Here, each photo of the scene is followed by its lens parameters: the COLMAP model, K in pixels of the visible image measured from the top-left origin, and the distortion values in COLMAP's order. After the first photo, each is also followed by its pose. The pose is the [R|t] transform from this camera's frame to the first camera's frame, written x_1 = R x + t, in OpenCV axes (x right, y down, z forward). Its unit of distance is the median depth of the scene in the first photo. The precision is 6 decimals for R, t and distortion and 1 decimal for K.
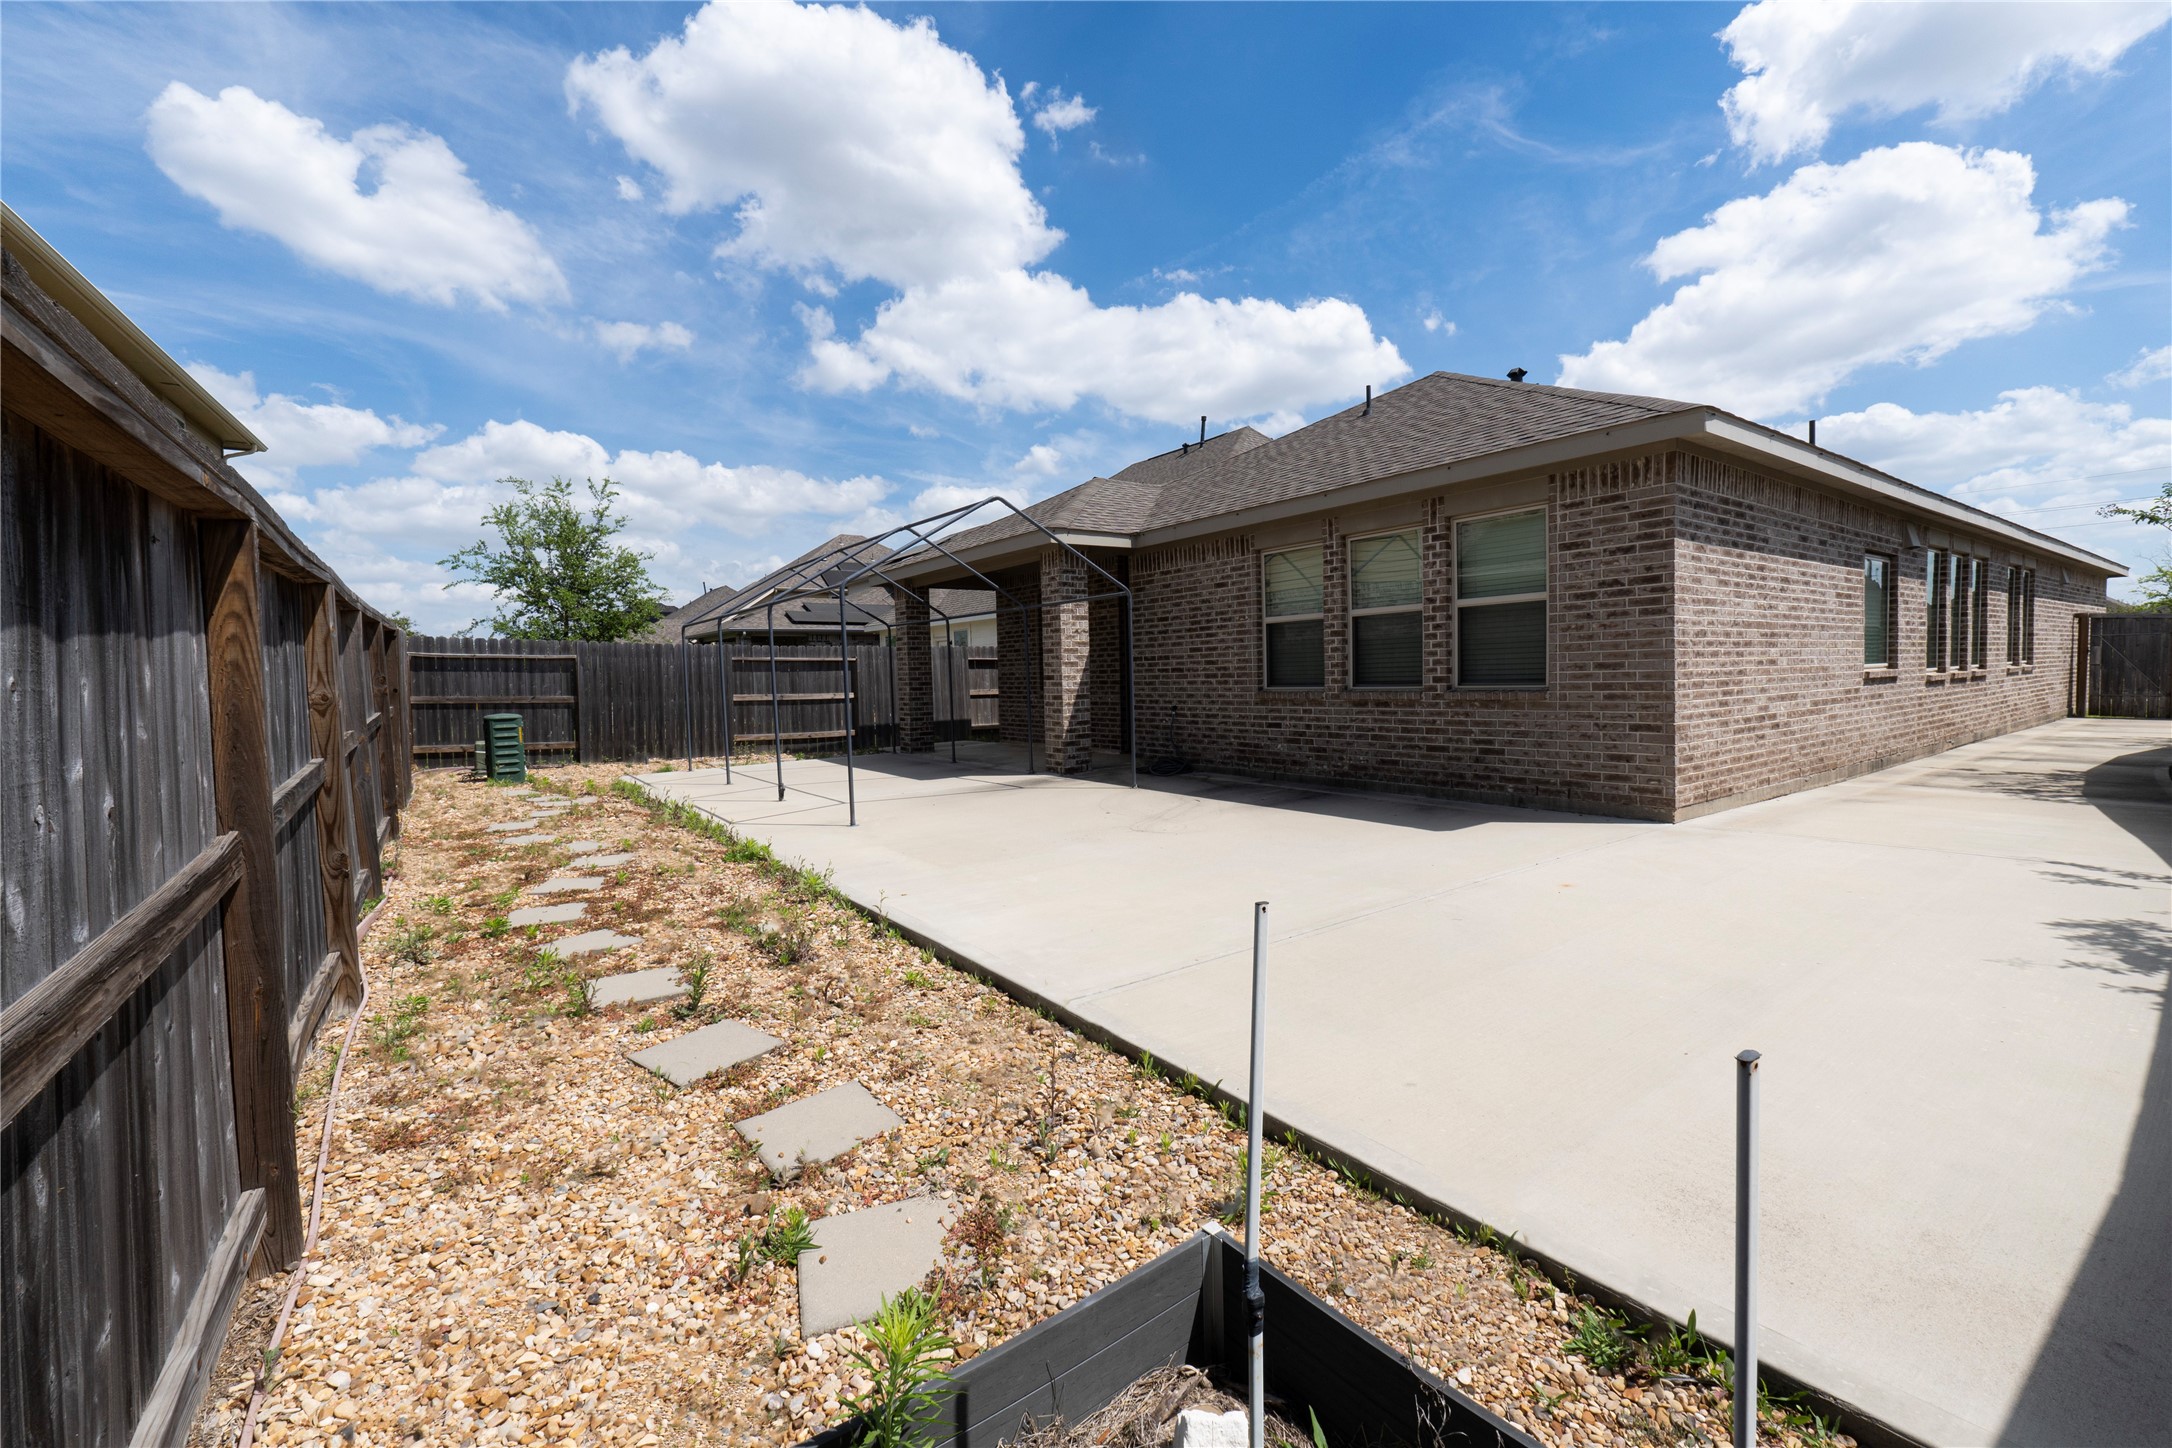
lens RADIAL K [[907.9, 0, 1096.6], [0, 907.9, 714.4], [0, 0, 1]] dist [-0.002783, -0.000818]
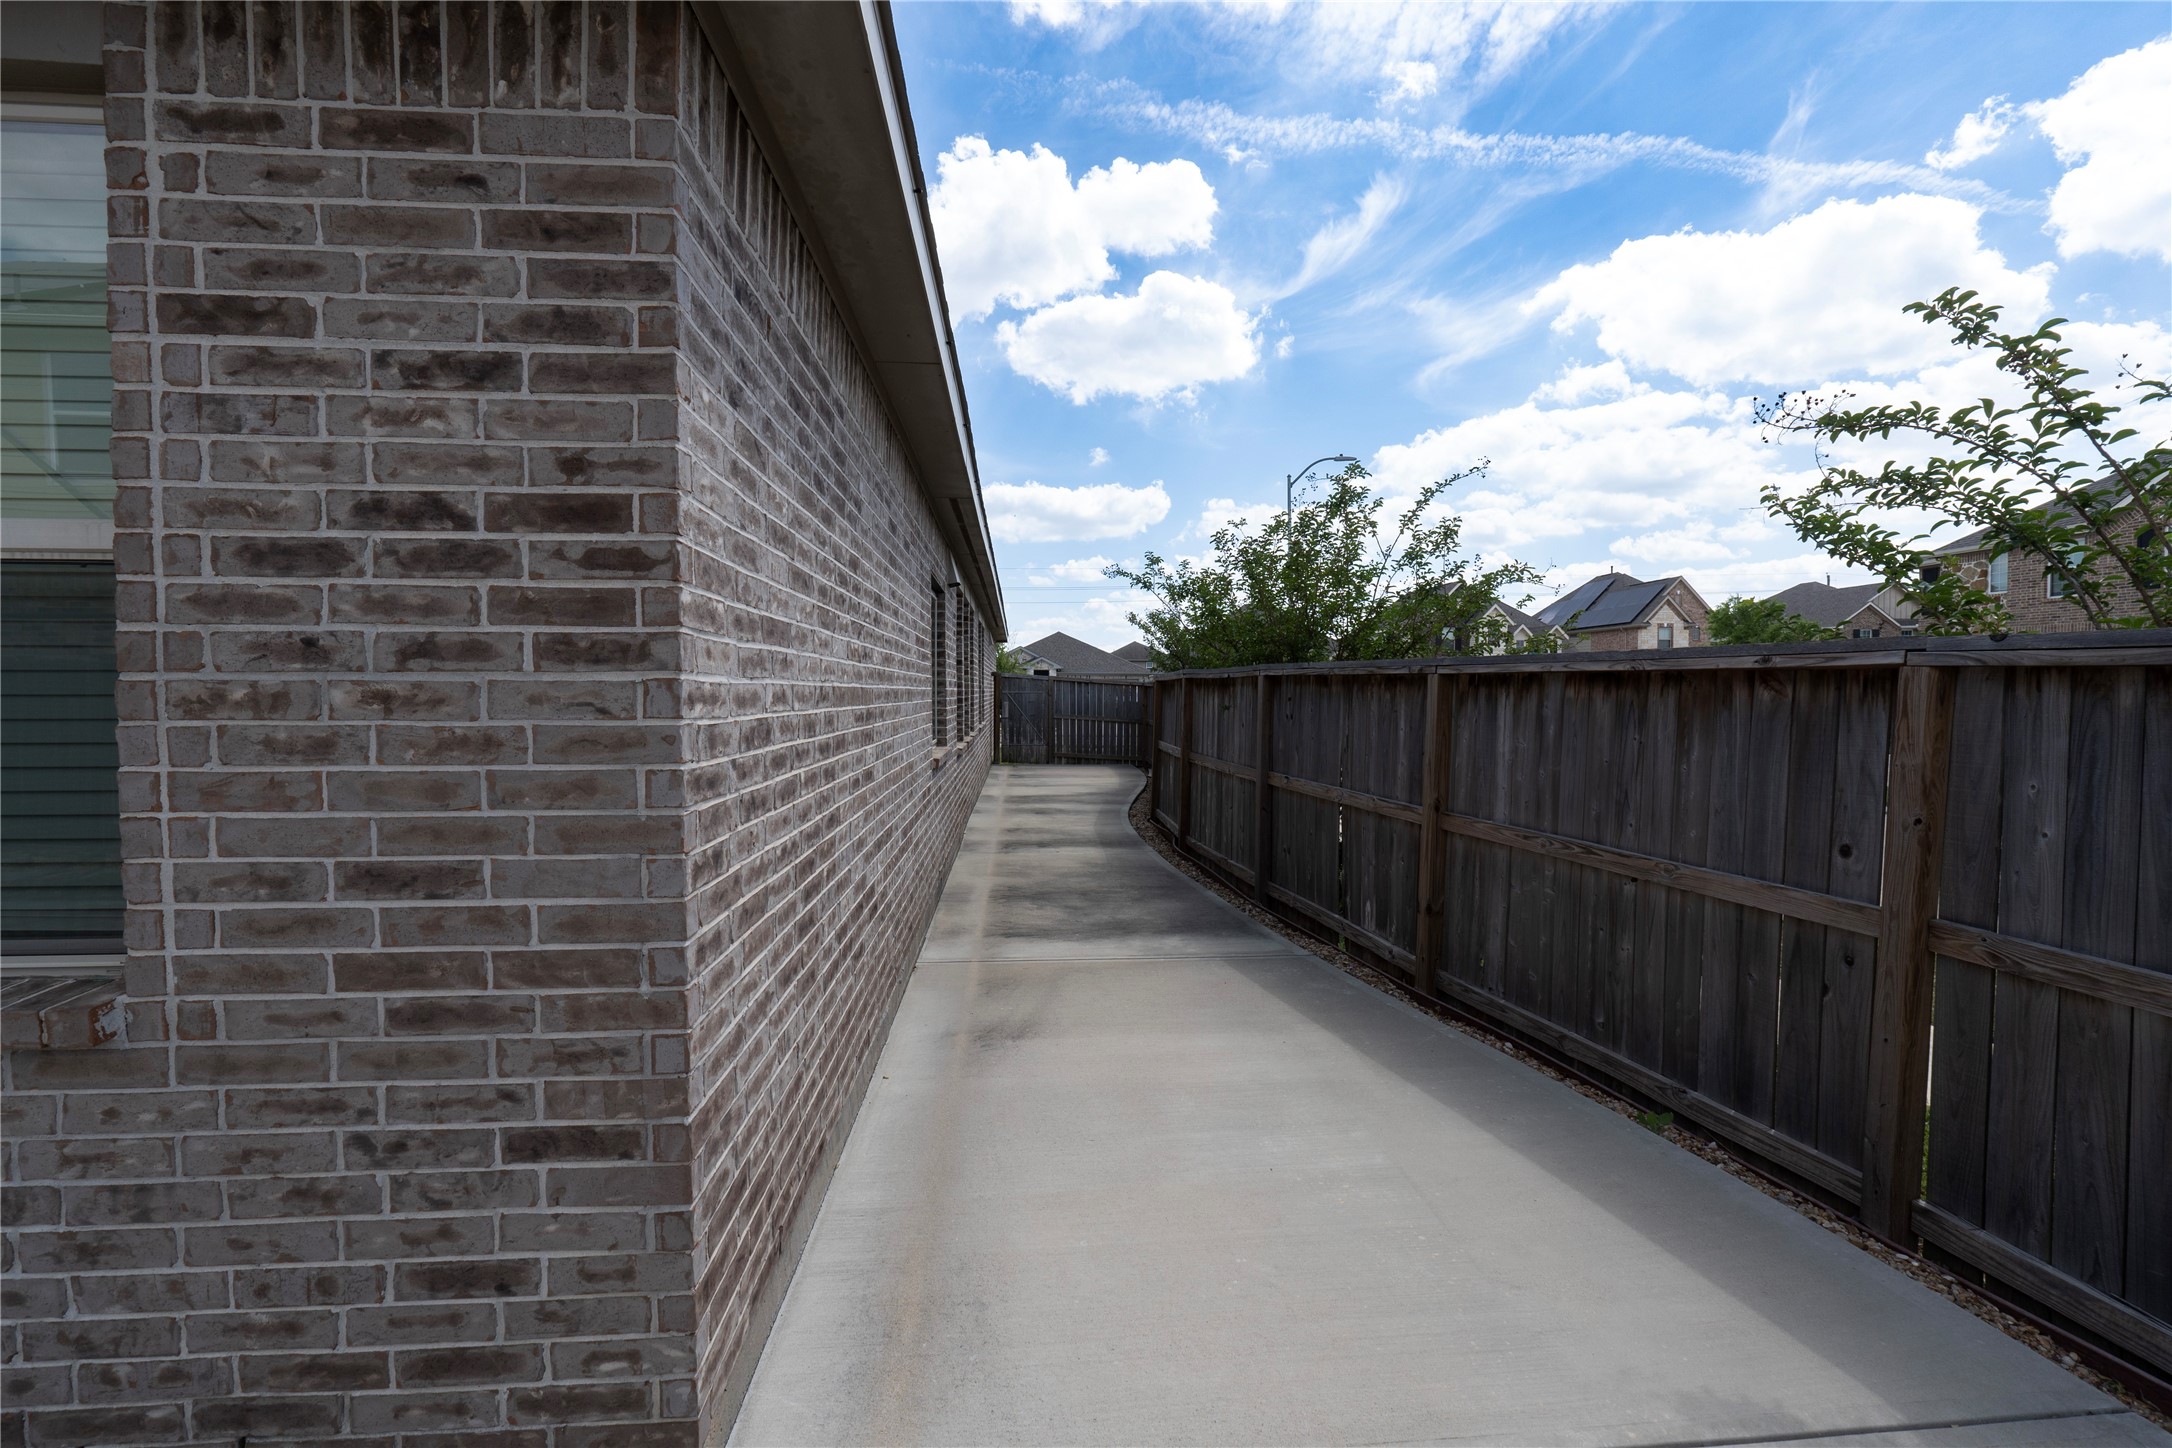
lens RADIAL K [[907.9, 0, 1089.1], [0, 907.9, 728.6], [0, 0, 1]] dist [-0.002783, -0.000818]
pose [[0.529008, -0.007295, 0.848585, 0.462506], [0.018109, 0.999832, -0.002693, -0.086794], [-0.848423, 0.016791, 0.529052, 0.736706]]
